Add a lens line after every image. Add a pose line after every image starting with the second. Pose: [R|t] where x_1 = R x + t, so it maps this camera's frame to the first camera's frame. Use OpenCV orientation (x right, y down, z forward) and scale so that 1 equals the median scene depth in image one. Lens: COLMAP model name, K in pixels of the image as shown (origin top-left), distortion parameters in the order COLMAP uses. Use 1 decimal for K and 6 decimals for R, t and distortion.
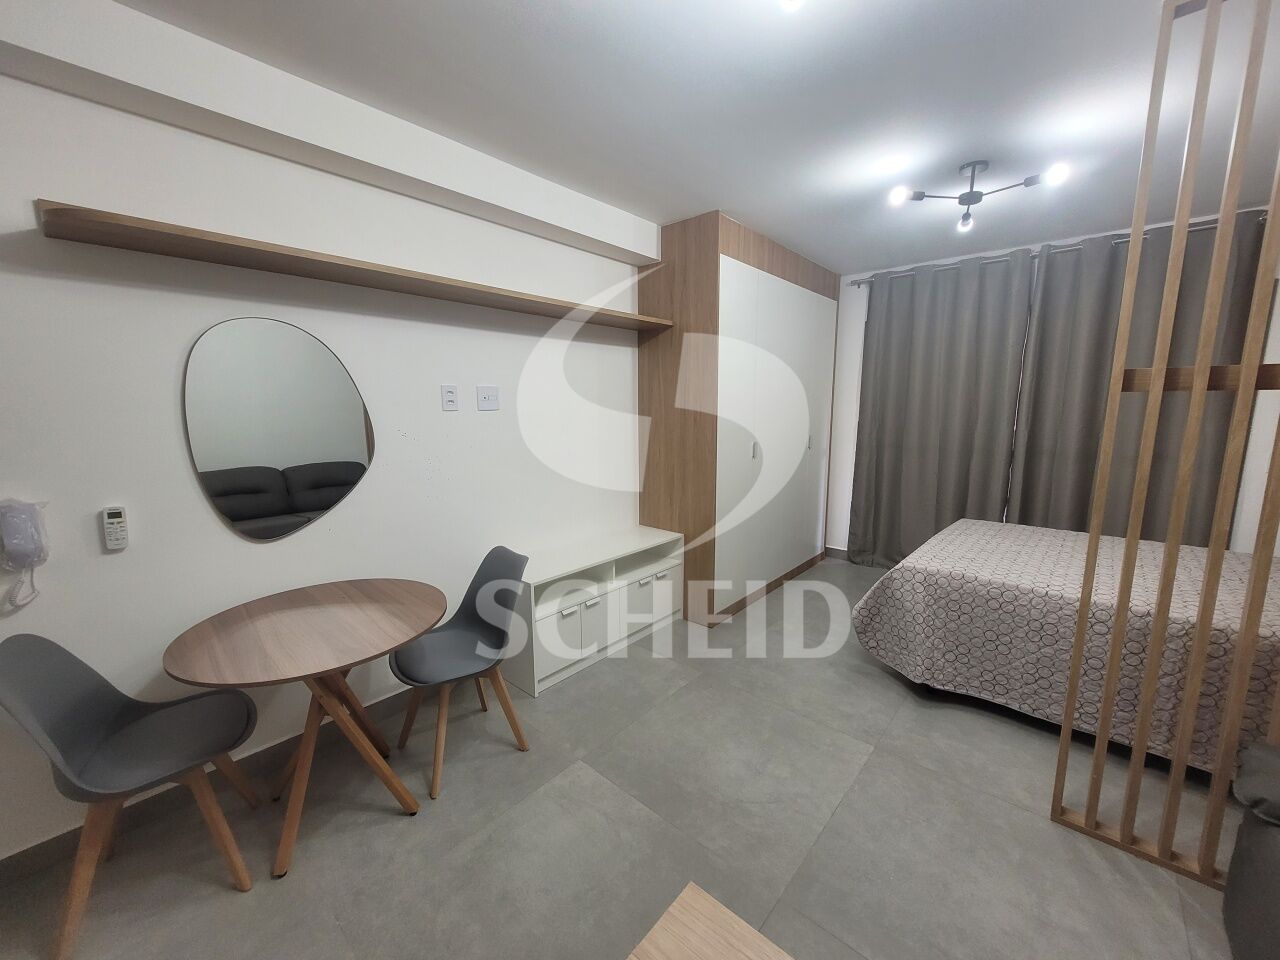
lens RADIAL K [[500.6, 0, 644.9], [0, 500.6, 481.6], [0, 0, 1]] dist [0.000595, -0.001677]
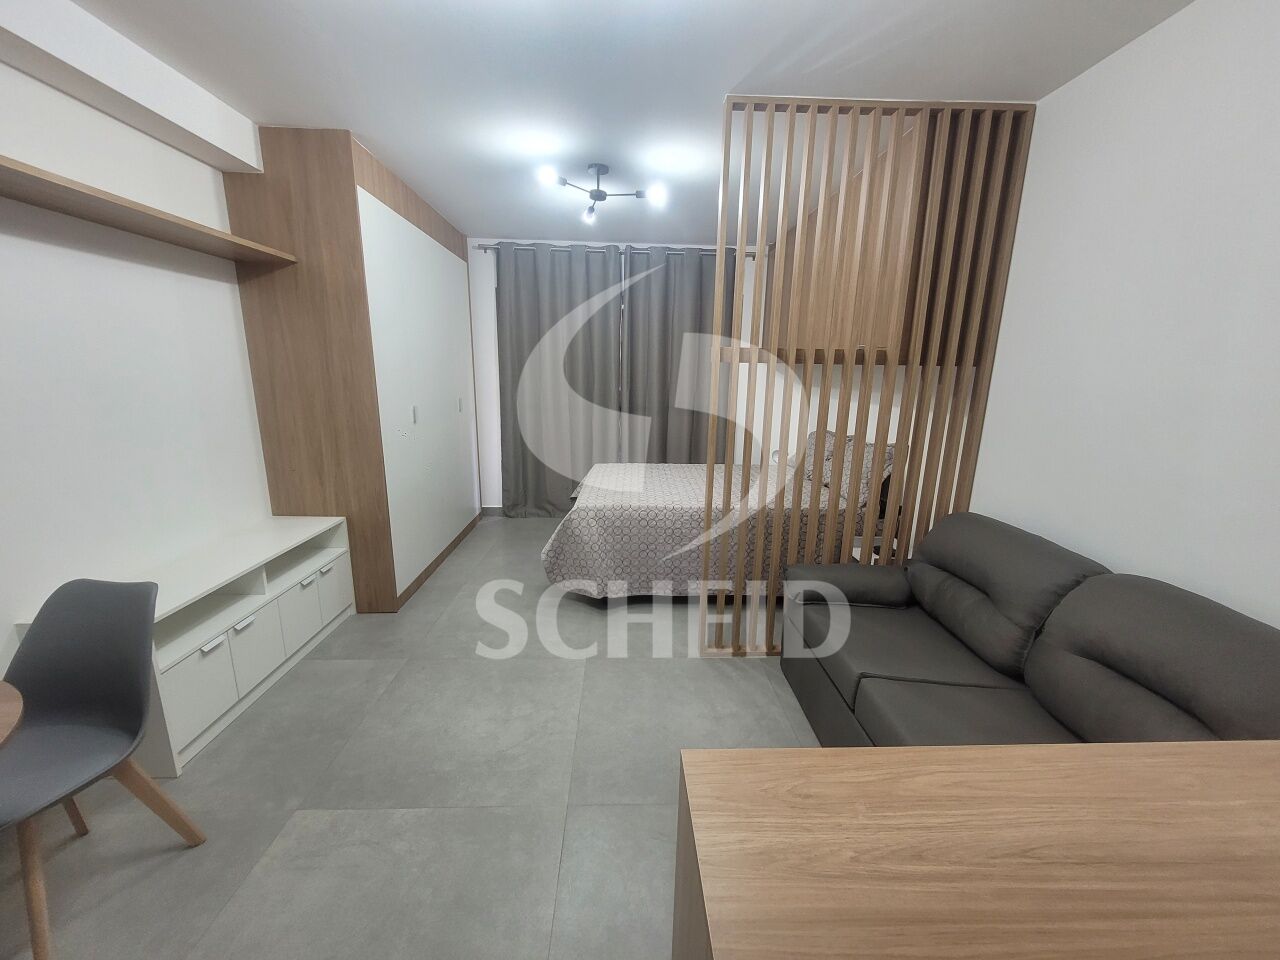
lens RADIAL K [[500.6, 0, 642.8], [0, 500.6, 483.2], [0, 0, 1]] dist [0.000595, -0.001677]
pose [[0.719370, -0.133977, 0.681584, -0.159674], [0.084597, 0.990817, 0.105475, 0.000708], [-0.689456, -0.018216, 0.724098, 0.038086]]
